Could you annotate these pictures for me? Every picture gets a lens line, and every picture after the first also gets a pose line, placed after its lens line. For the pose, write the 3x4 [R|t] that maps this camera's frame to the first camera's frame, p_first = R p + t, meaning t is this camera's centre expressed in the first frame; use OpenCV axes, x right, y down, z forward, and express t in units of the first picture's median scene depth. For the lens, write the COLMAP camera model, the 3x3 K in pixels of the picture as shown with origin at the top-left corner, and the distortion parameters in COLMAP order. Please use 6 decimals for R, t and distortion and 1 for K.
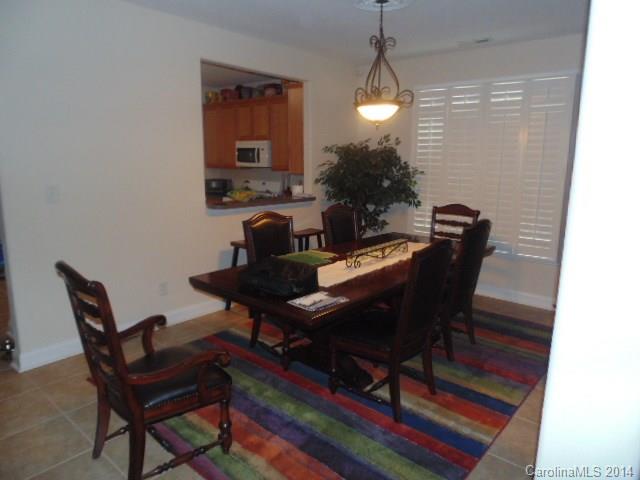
lens RADIAL K [[433.6, 0, 321.0], [0, 433.6, 235.8], [0, 0, 1]] dist [0.002863, 0.005487]
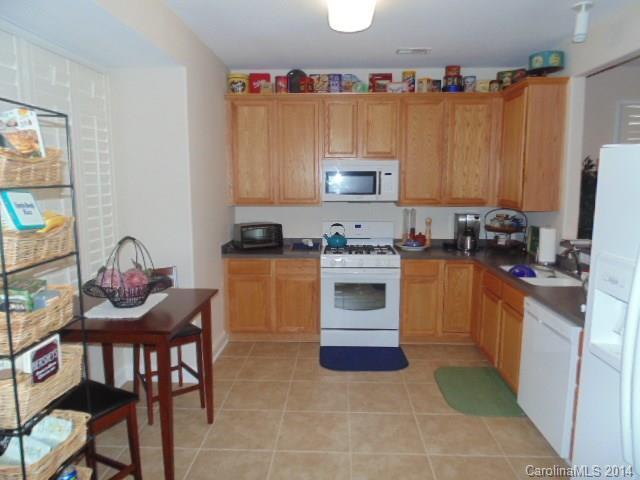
lens RADIAL K [[433.6, 0, 320.6], [0, 433.6, 239.7], [0, 0, 1]] dist [0.002863, 0.005487]
pose [[0.777090, -0.091369, 0.622723, -0.613349], [0.119133, 0.992874, -0.002986, -0.111549], [-0.618012, 0.076507, 0.782437, 0.565173]]
